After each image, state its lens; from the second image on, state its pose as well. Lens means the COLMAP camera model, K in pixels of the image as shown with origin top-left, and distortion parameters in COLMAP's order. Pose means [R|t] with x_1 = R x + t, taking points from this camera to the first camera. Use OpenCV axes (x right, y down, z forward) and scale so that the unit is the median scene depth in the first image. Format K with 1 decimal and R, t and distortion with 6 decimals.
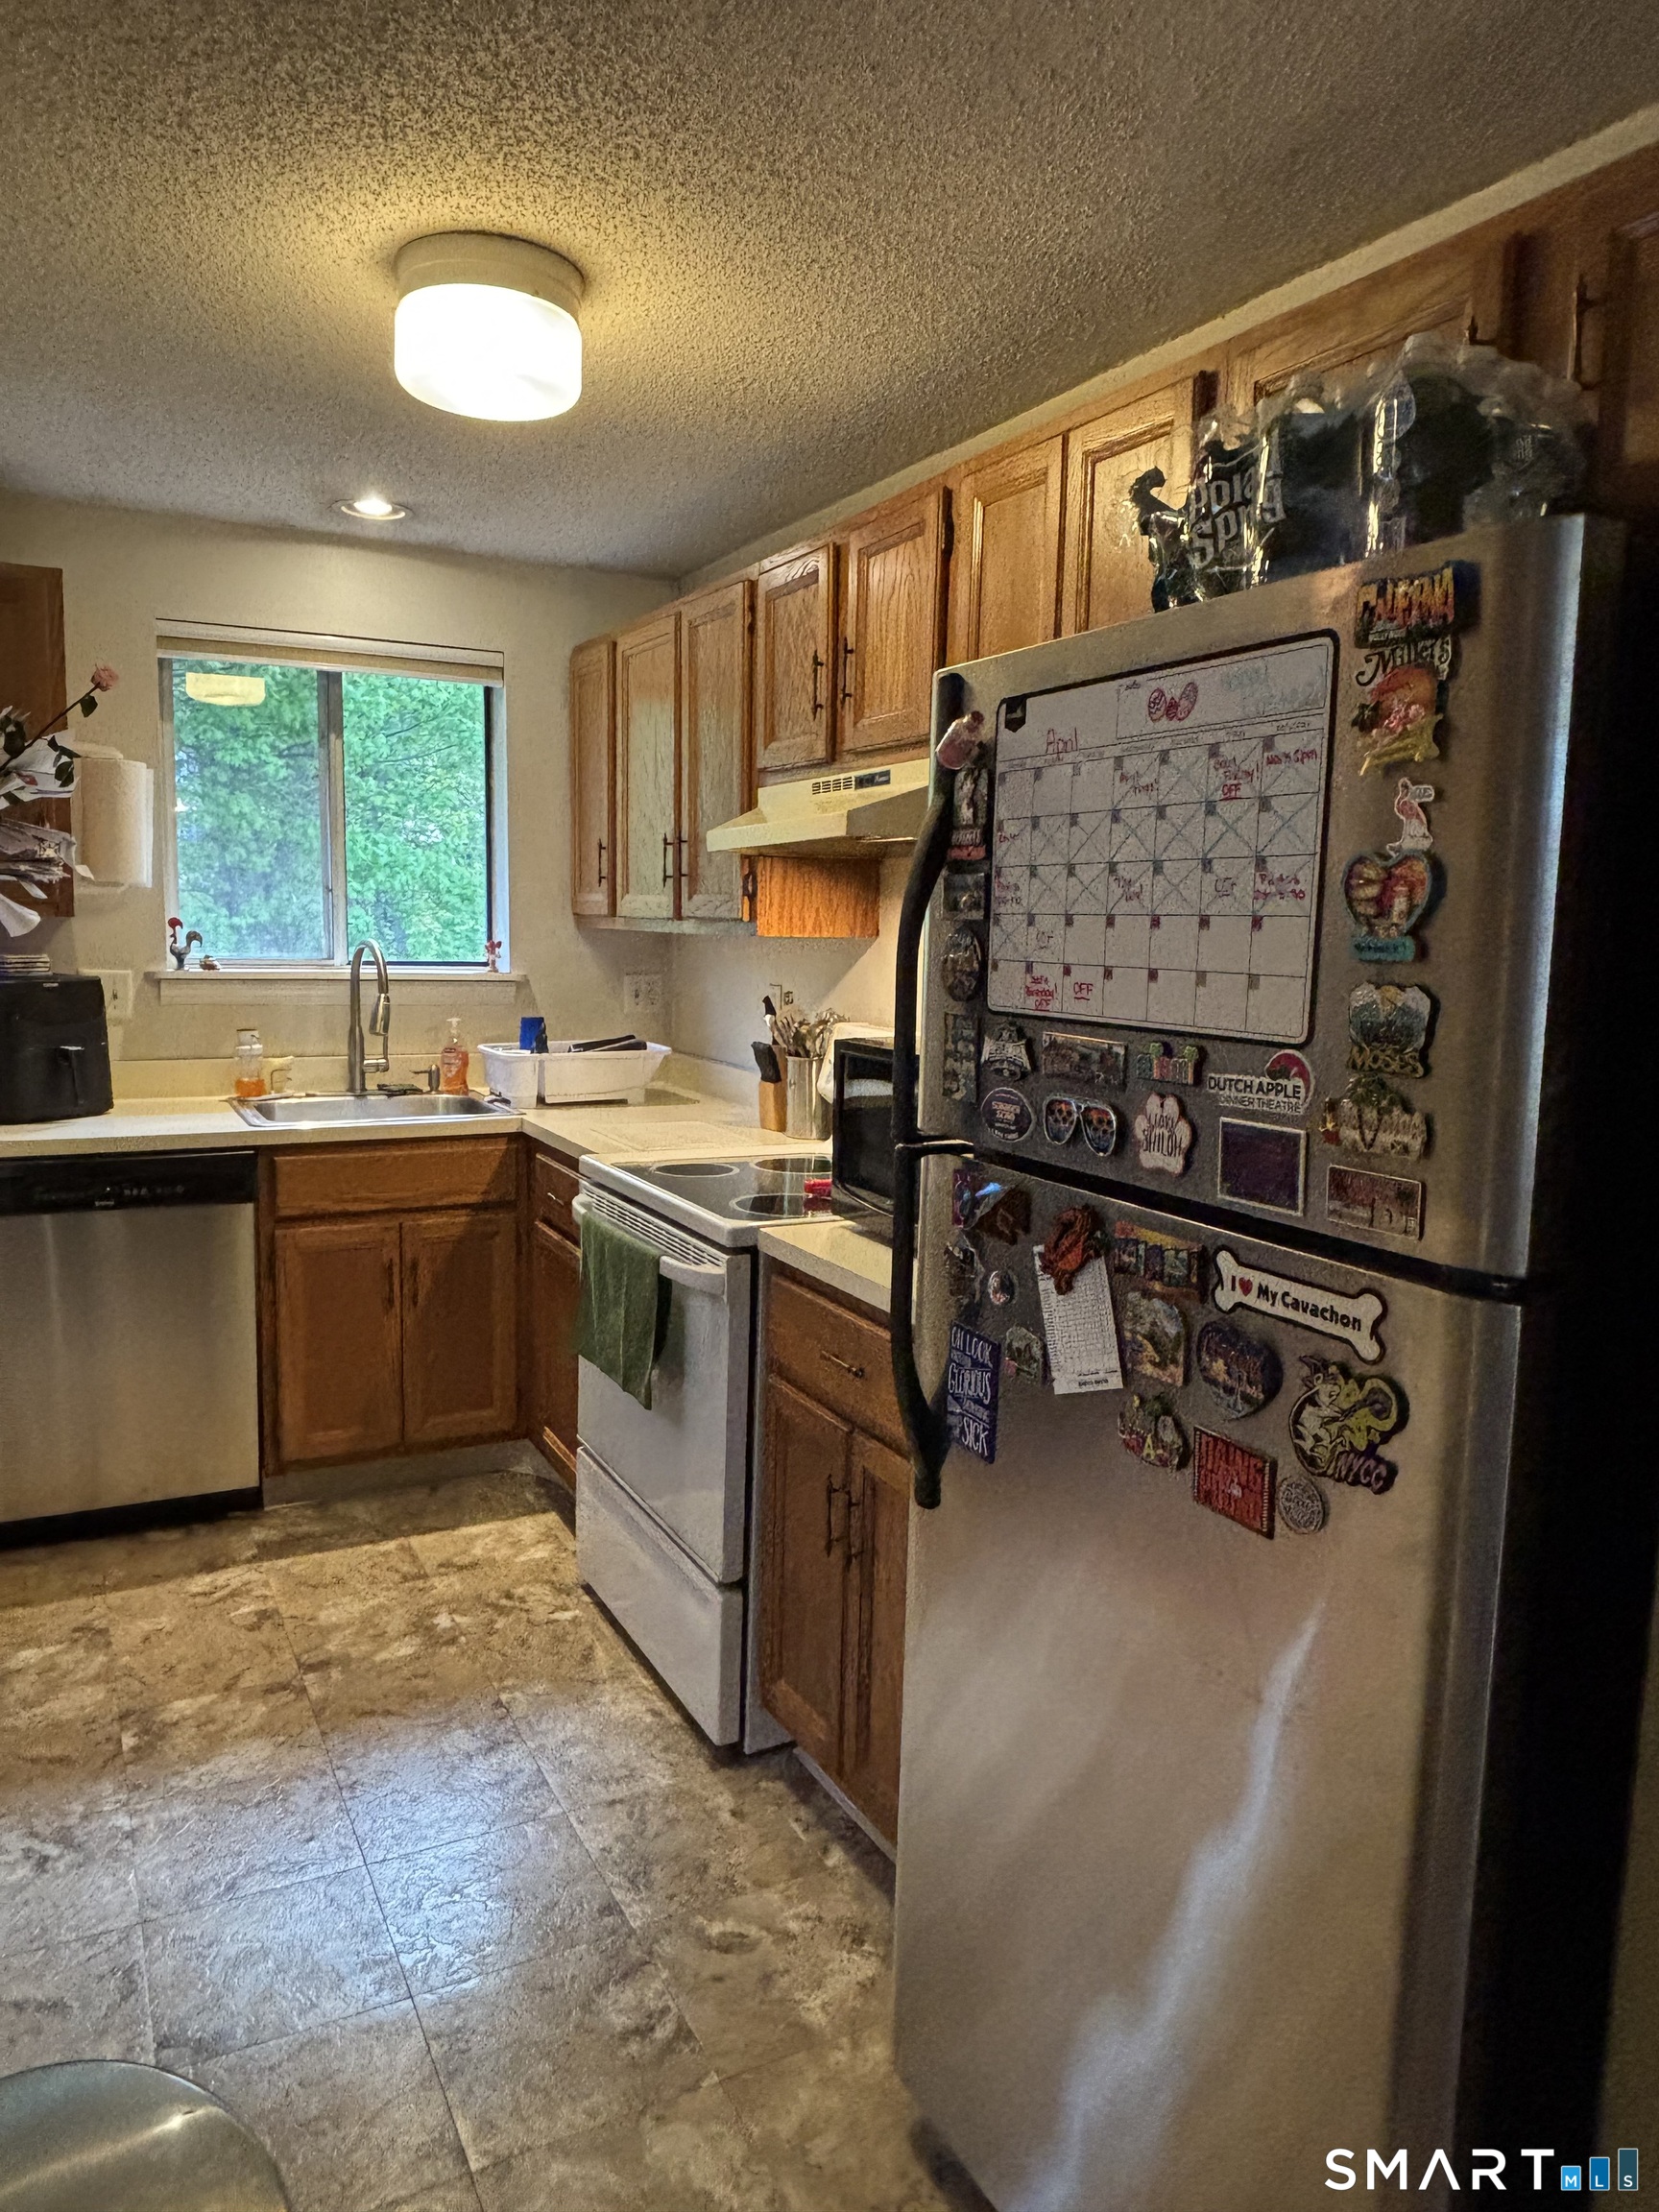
lens RADIAL K [[1490.9, 0, 819.7], [0, 1490.9, 1103.5], [0, 0, 1]] dist [0.043407, -0.057007]
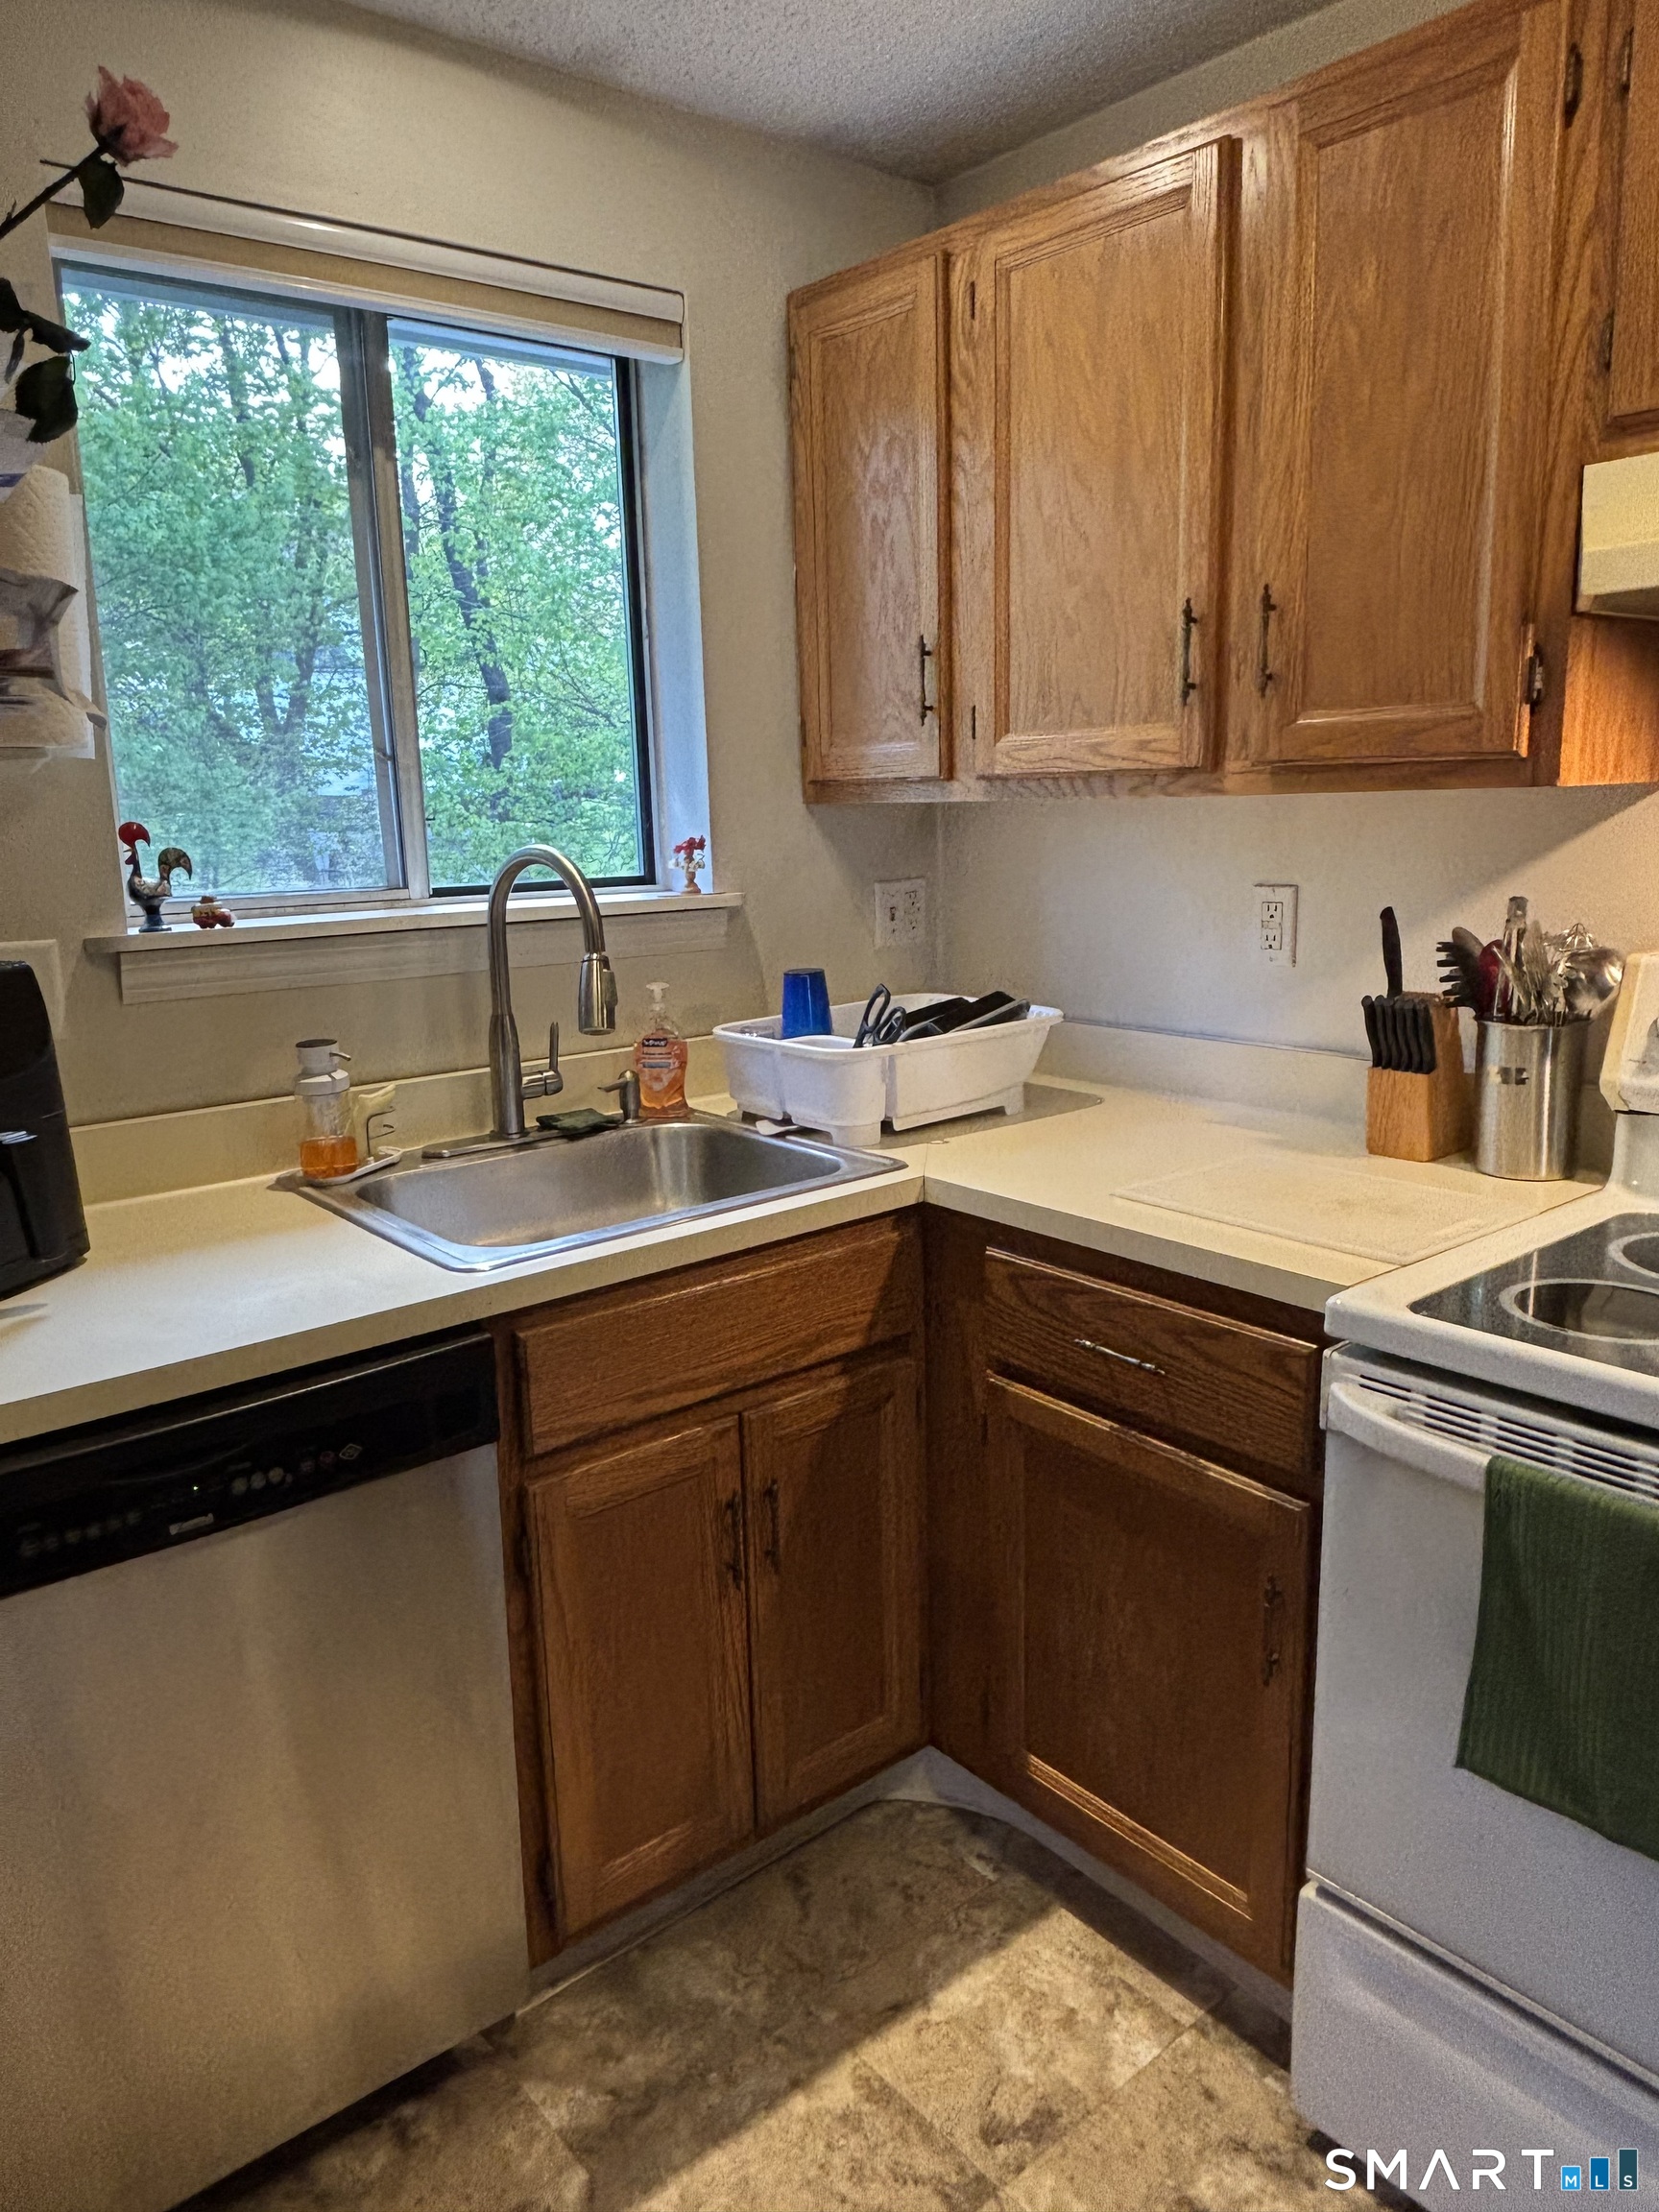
lens RADIAL K [[1486.9, 0, 824.0], [0, 1486.9, 1104.9], [0, 0, 1]] dist [0.054702, -0.081893]
pose [[0.976607, -0.089340, 0.195592, -0.332763], [0.073790, 0.993610, 0.085411, -0.061722], [-0.201973, -0.068981, 0.976959, 0.504750]]
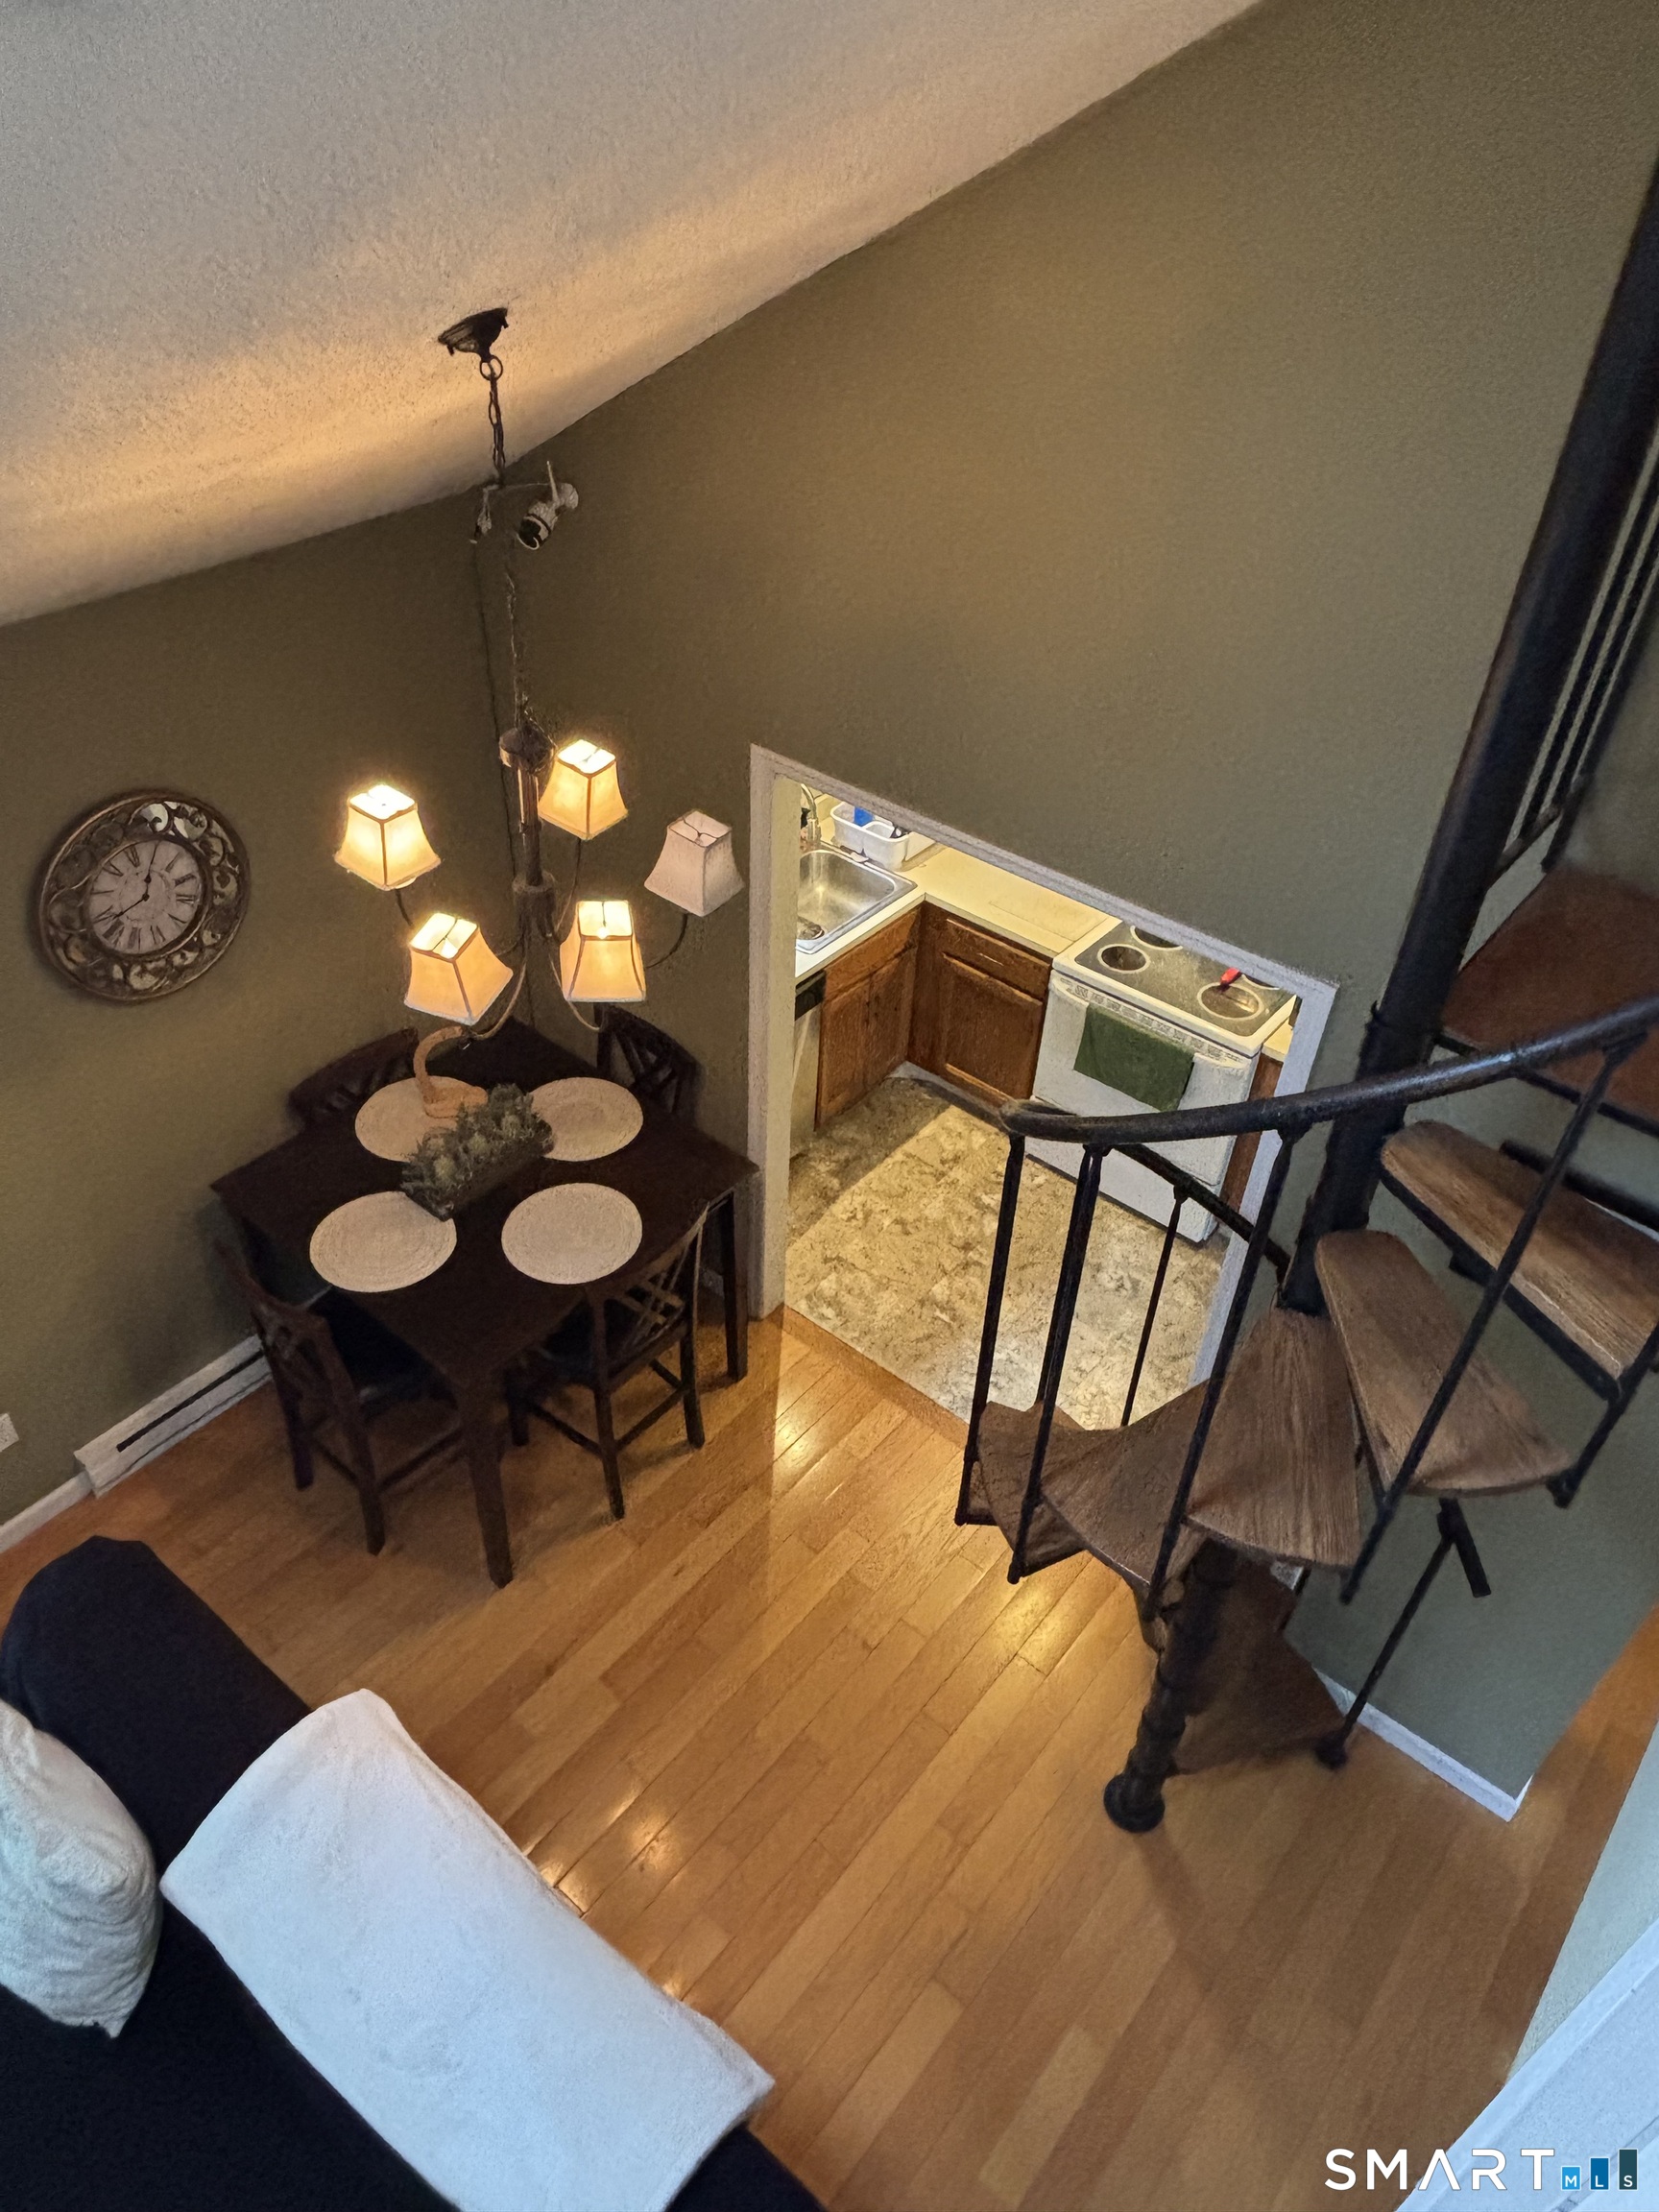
lens RADIAL K [[1478.1, 0, 822.5], [0, 1478.1, 1100.6], [0, 0, 1]] dist [0.060669, -0.085835]
pose [[0.919797, -0.241605, 0.309193, -0.819967], [0.030365, 0.829427, 0.557789, -0.666713], [-0.391218, -0.503664, 0.770241, -0.237660]]
